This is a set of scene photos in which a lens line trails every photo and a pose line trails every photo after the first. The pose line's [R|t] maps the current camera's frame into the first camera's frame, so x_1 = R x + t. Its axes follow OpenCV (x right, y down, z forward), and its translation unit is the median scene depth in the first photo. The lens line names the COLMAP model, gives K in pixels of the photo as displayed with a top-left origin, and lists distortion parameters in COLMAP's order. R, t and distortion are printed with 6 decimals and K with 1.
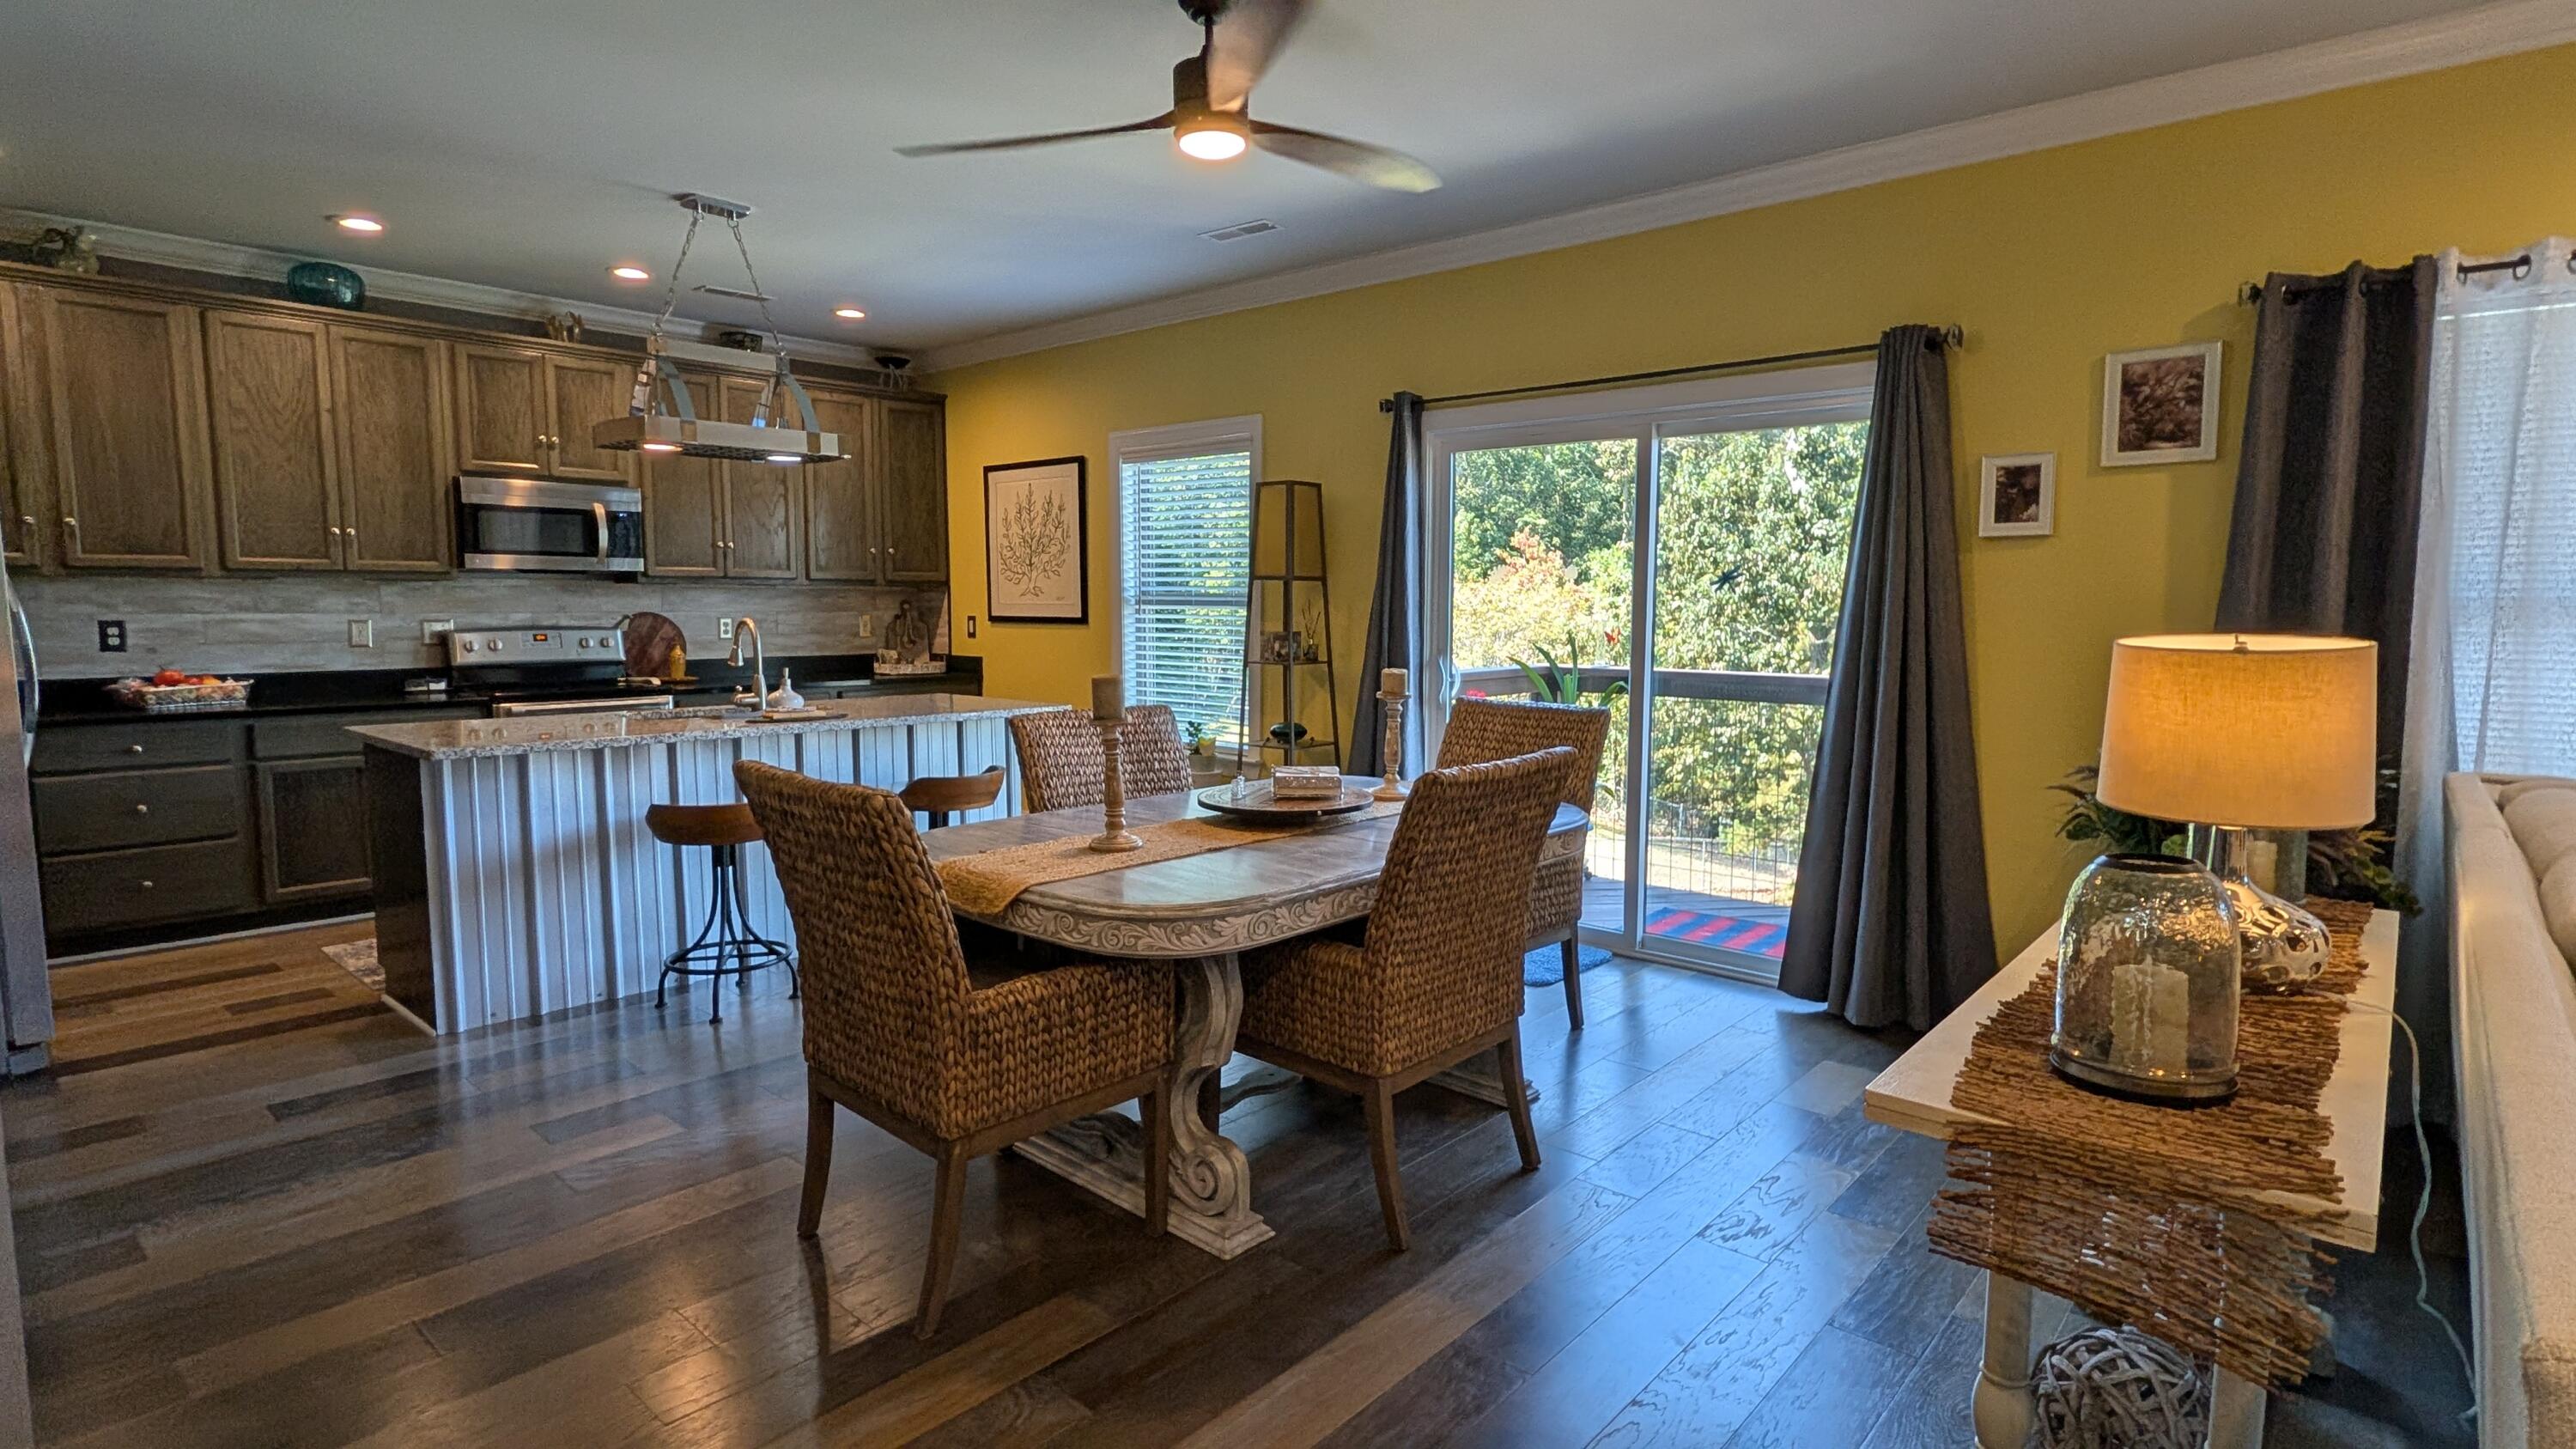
lens RADIAL K [[1292.1, 0, 1306.1], [0, 1292.1, 727.2], [0, 0, 1]] dist [-0.001408, 0.002463]
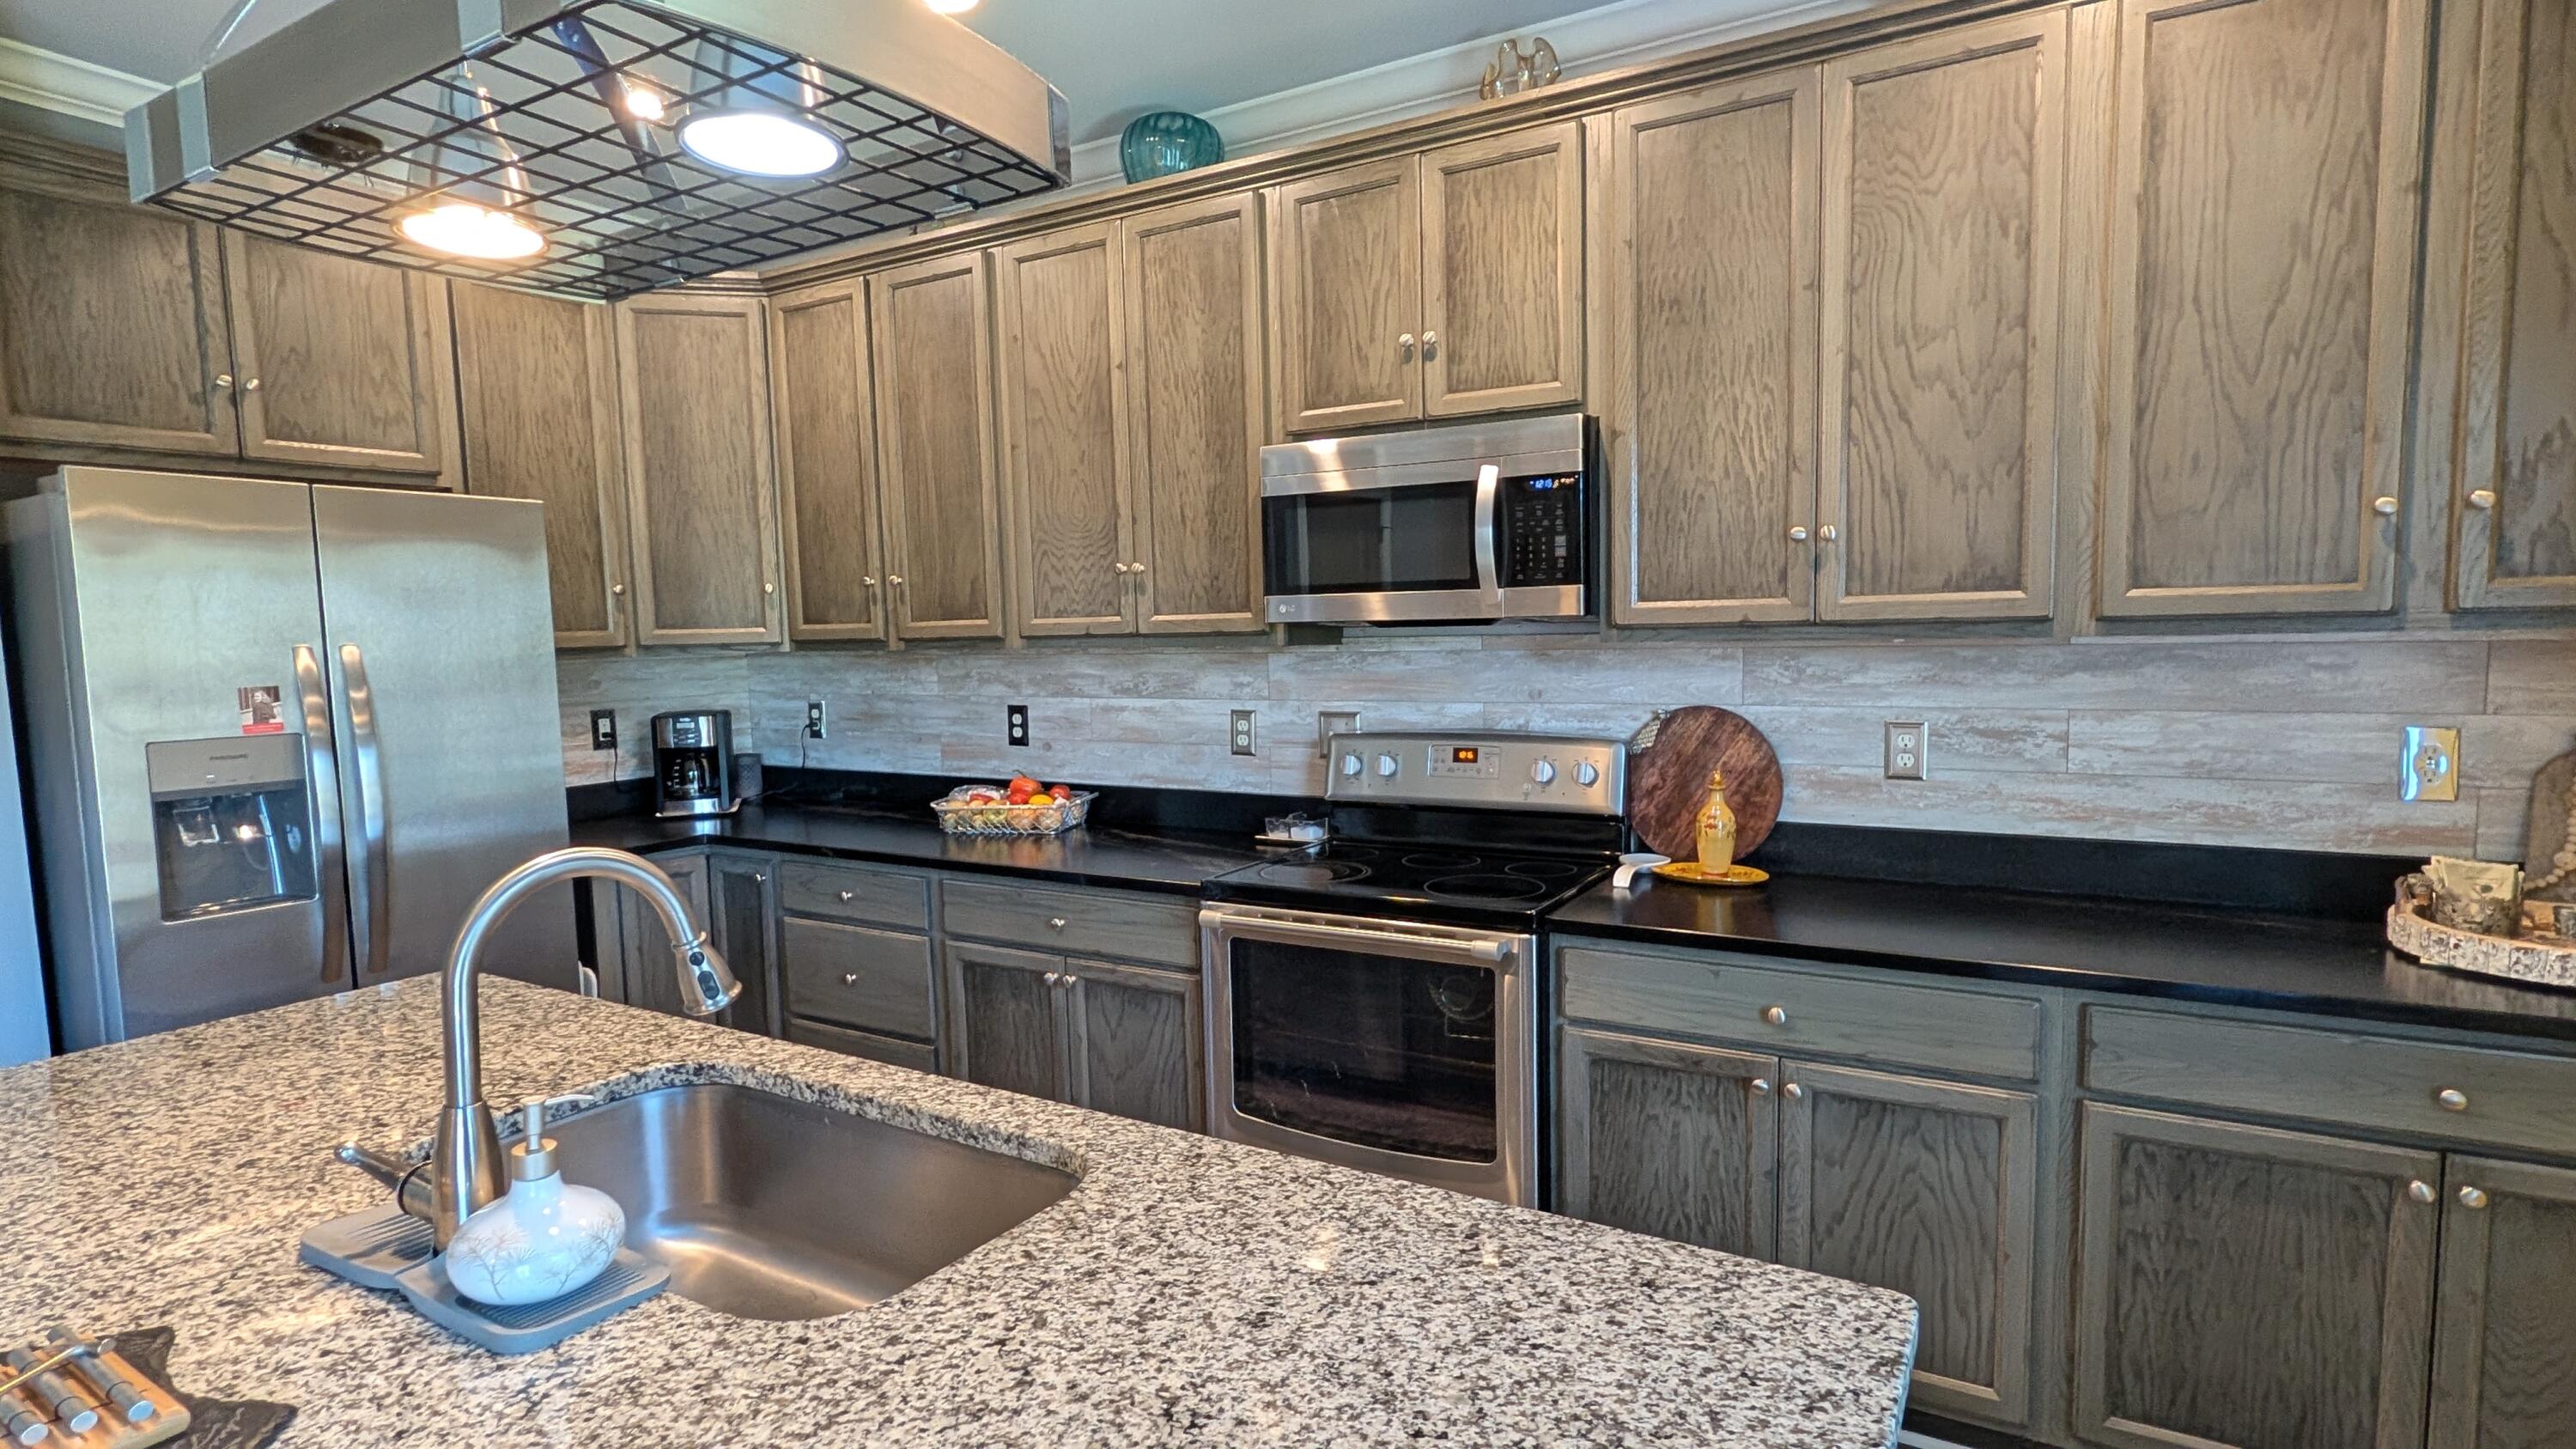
lens RADIAL K [[1277.4, 0, 1311.5], [0, 1277.4, 742.5], [0, 0, 1]] dist [0.000991, -0.000911]
pose [[0.200260, 0.079477, -0.976514, -0.143508], [-0.073642, 0.995106, 0.065888, -0.112015], [0.976971, 0.058718, 0.205133, 0.927522]]
